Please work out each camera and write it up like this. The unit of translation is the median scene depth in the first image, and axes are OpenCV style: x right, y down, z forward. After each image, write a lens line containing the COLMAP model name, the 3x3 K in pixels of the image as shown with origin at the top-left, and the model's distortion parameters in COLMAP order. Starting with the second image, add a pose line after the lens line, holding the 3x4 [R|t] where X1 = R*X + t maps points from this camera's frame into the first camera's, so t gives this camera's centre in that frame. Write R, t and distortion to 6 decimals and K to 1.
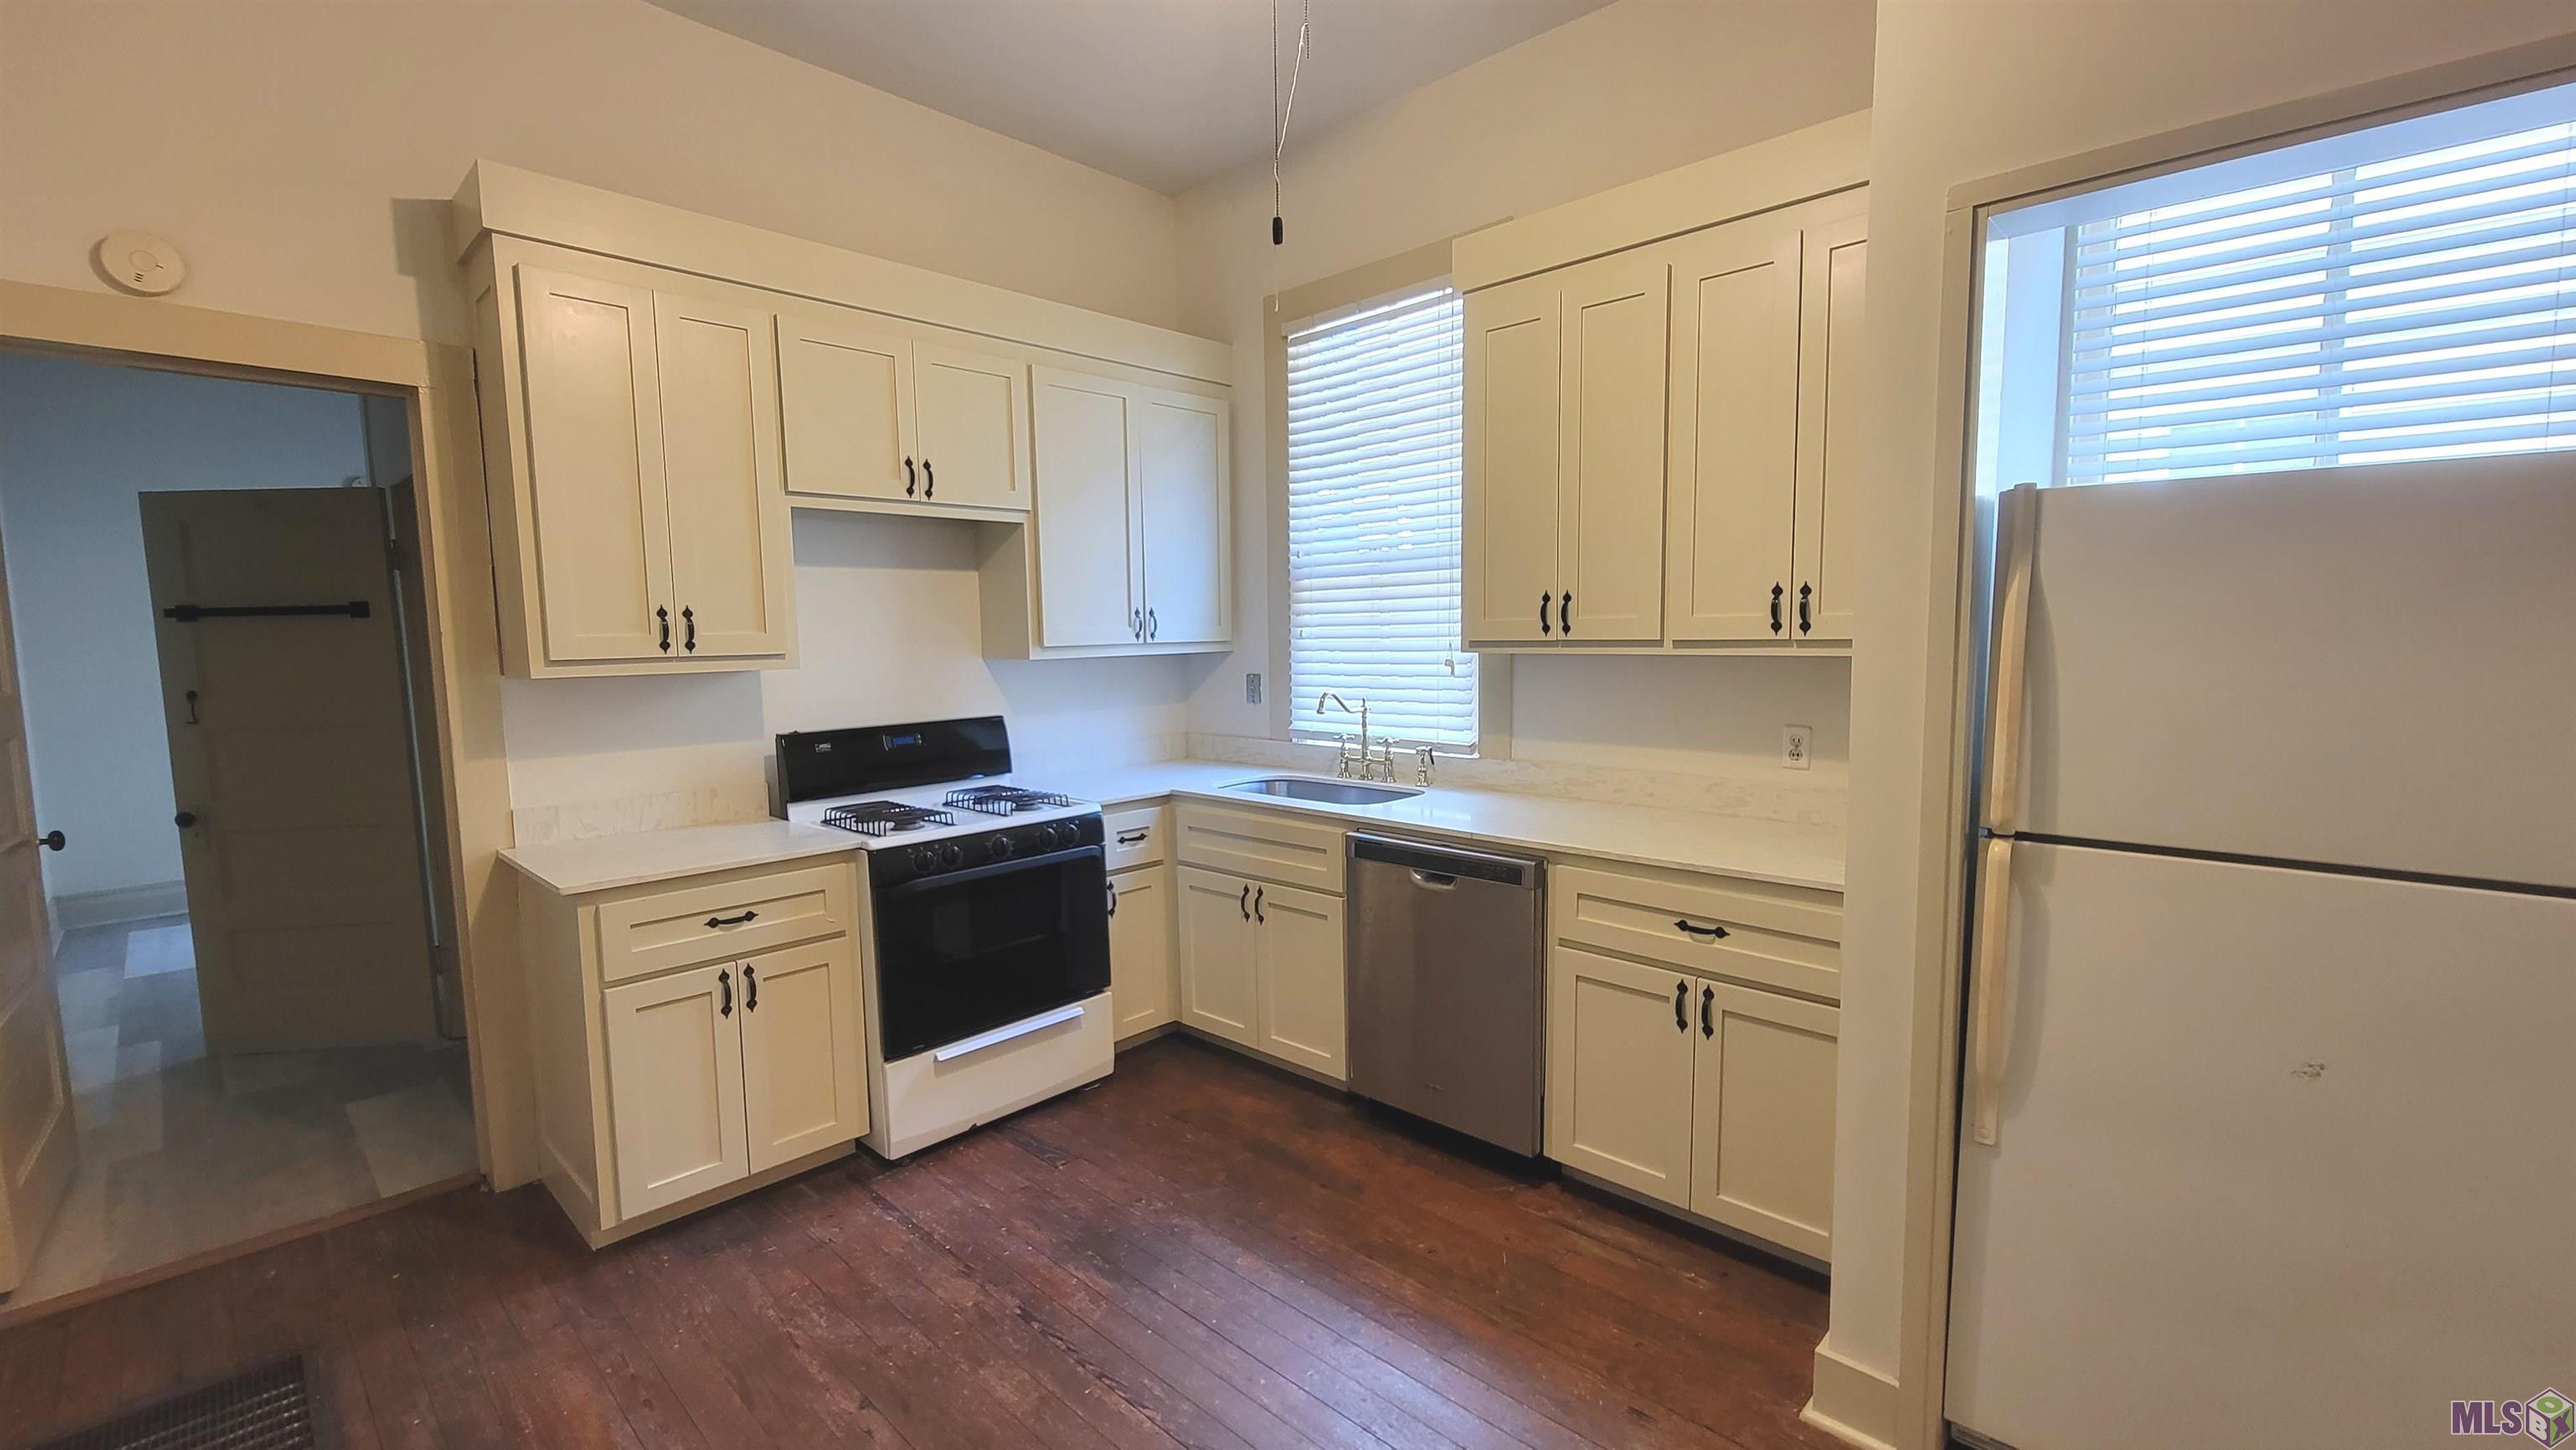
lens RADIAL K [[1056.6, 0, 1280.6], [0, 1056.6, 730.1], [0, 0, 1]] dist [-0.007040, -0.001095]
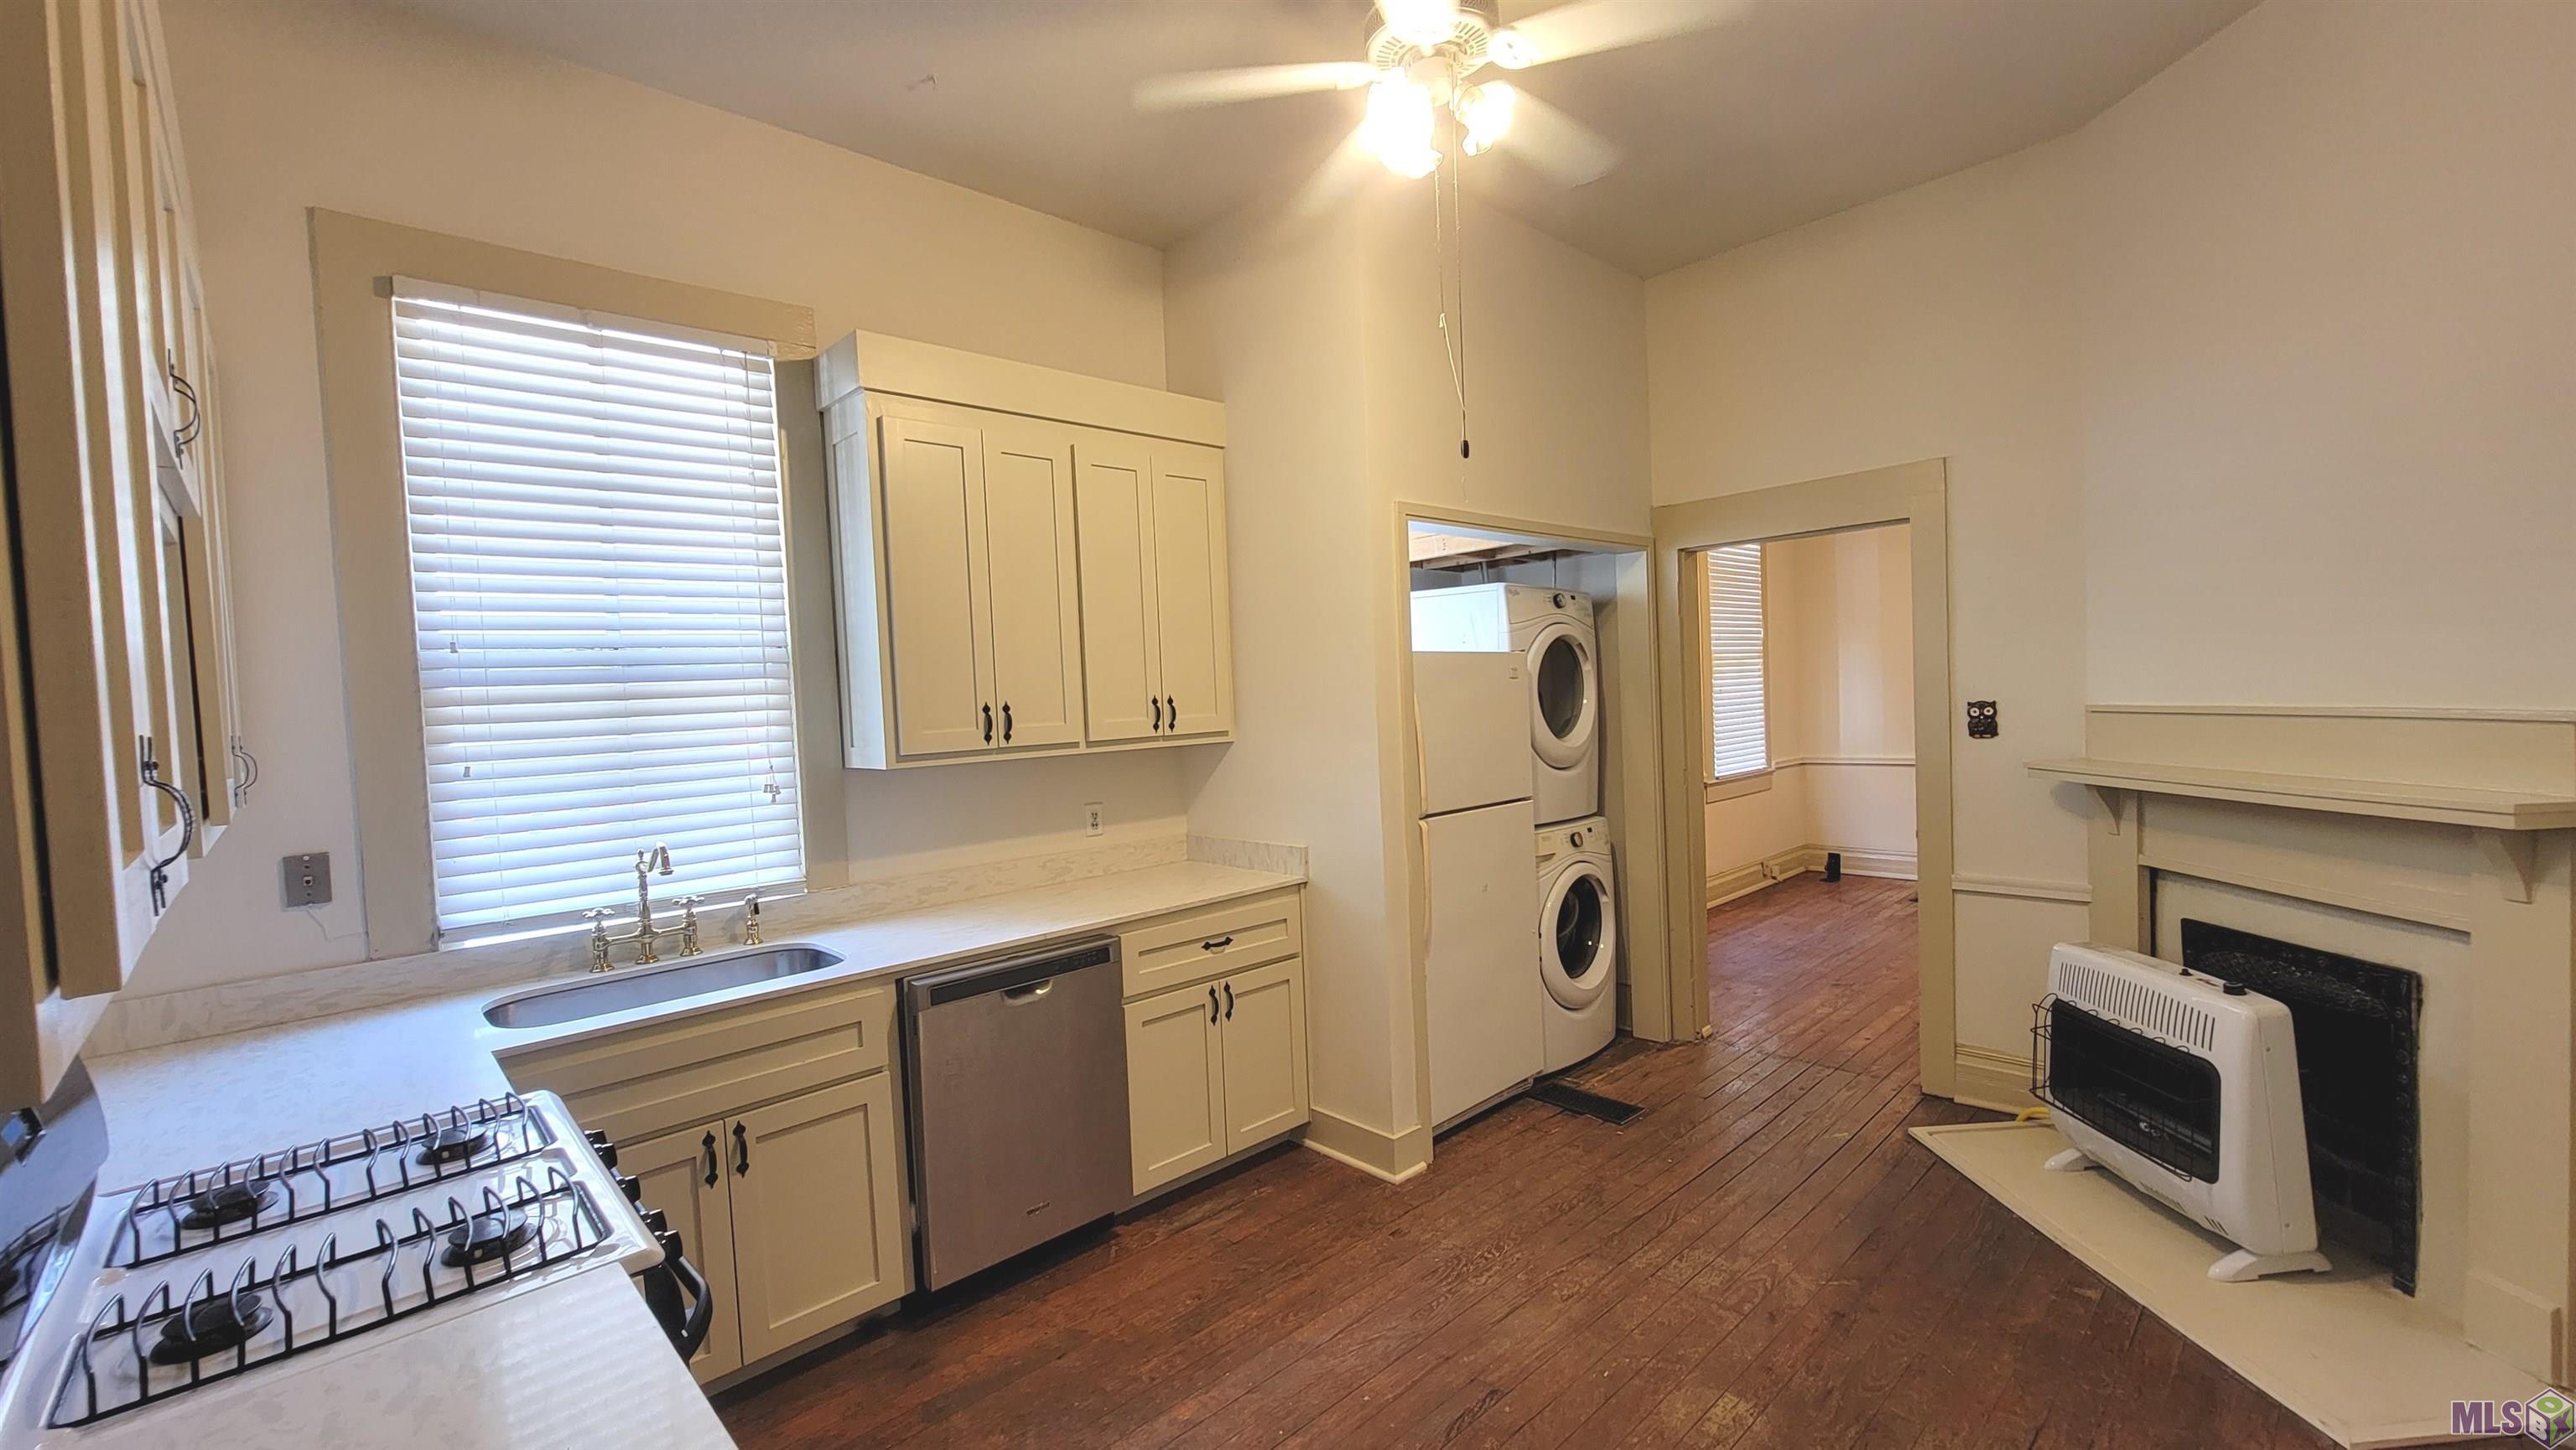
lens RADIAL K [[1056.6, 0, 1277.1], [0, 1056.6, 730.1], [0, 0, 1]] dist [-0.007040, -0.001095]
pose [[0.052884, -0.019666, 0.998407, -0.812843], [0.140848, 0.989958, 0.012039, -0.077909], [-0.988618, 0.139987, 0.055122, 0.677822]]
